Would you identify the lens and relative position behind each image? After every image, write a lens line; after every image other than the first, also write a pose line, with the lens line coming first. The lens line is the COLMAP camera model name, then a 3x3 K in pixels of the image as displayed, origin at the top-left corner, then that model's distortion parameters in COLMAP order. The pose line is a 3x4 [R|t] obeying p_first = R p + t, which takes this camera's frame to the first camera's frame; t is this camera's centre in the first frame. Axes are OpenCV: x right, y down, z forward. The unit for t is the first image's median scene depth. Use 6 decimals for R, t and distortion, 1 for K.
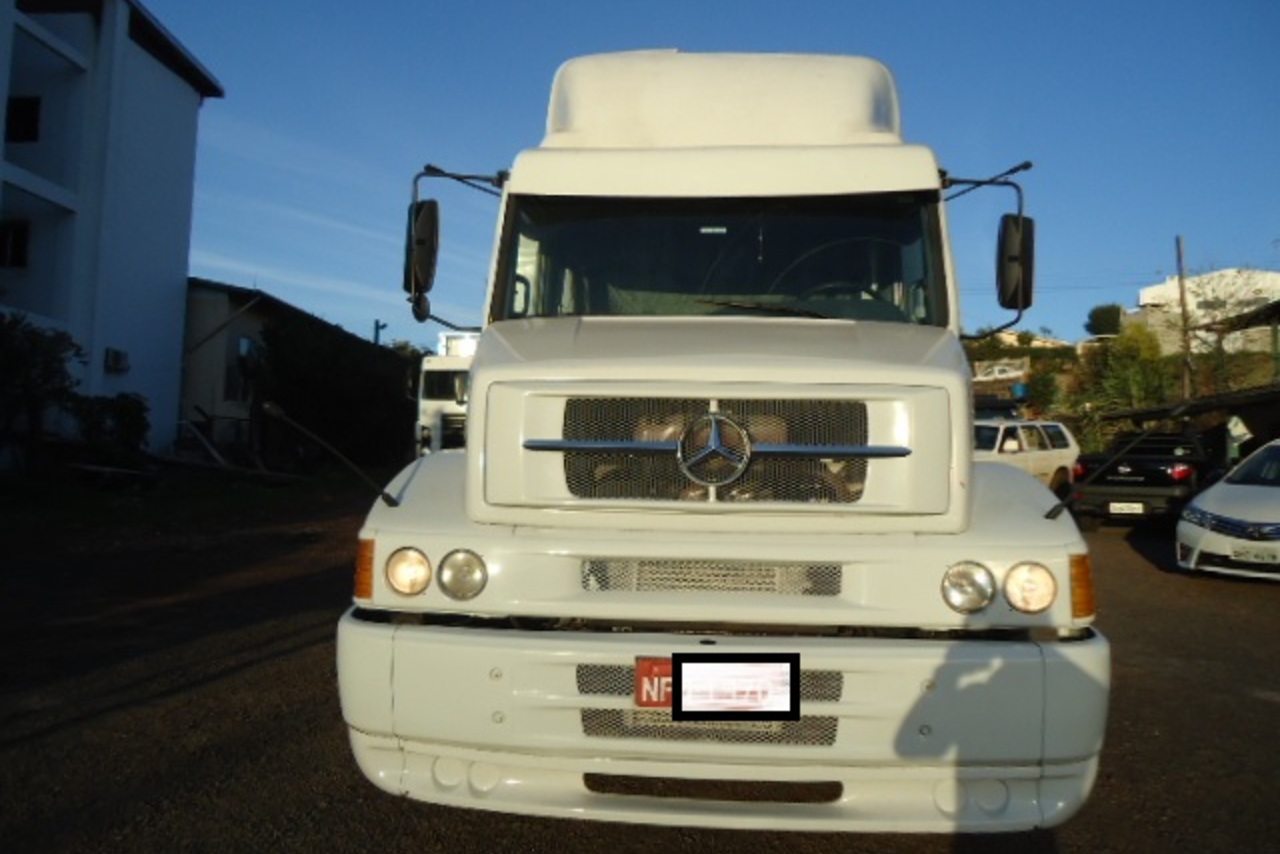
lens RADIAL K [[936.1, 0, 640.0], [0, 936.1, 427.0], [0, 0, 1]] dist [-0.019827, 0.032499]
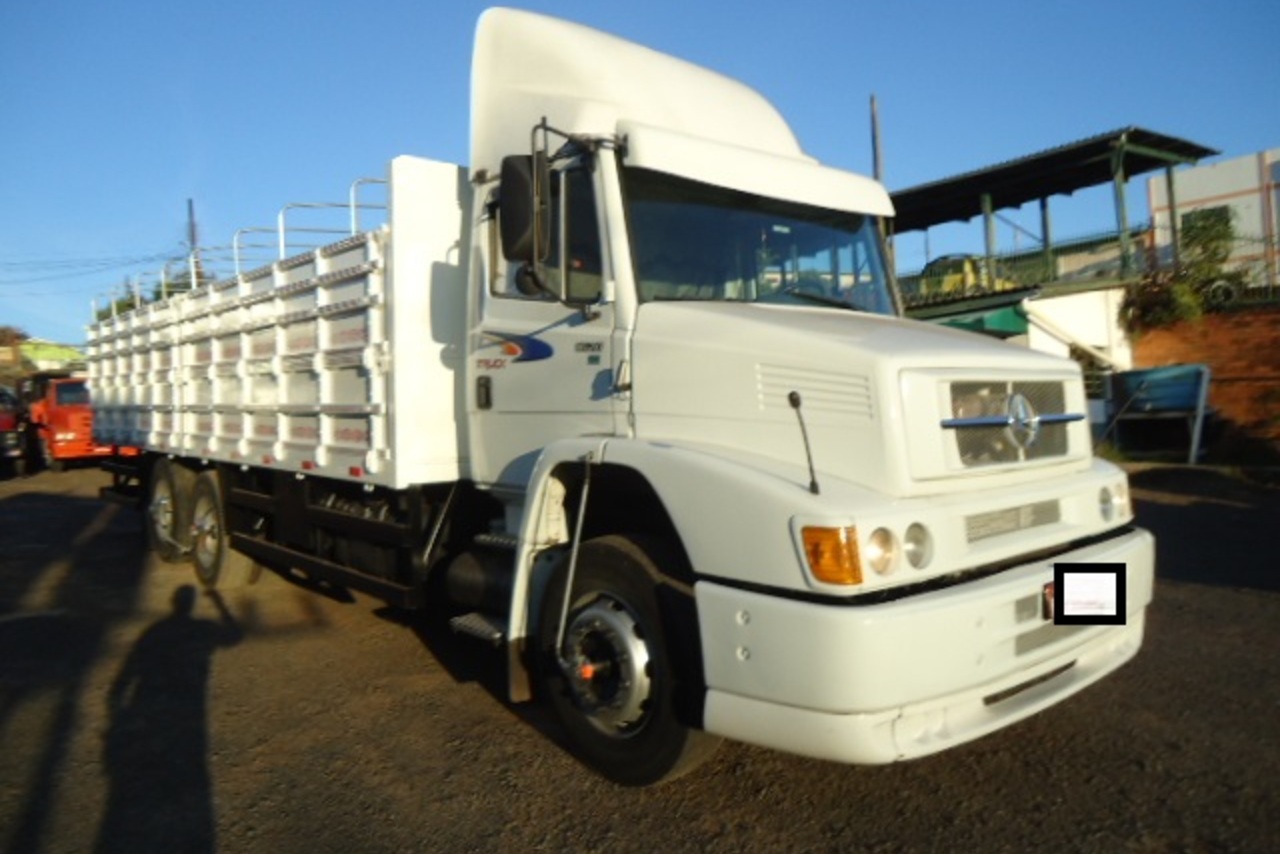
lens RADIAL K [[936.1, 0, 640.0], [0, 936.1, 427.0], [0, 0, 1]] dist [-0.019827, 0.032499]
pose [[0.708242, -0.045575, 0.704498, -1.170780], [0.026725, 0.998930, 0.037755, -0.029638], [-0.705464, -0.007912, 0.708701, 0.454990]]
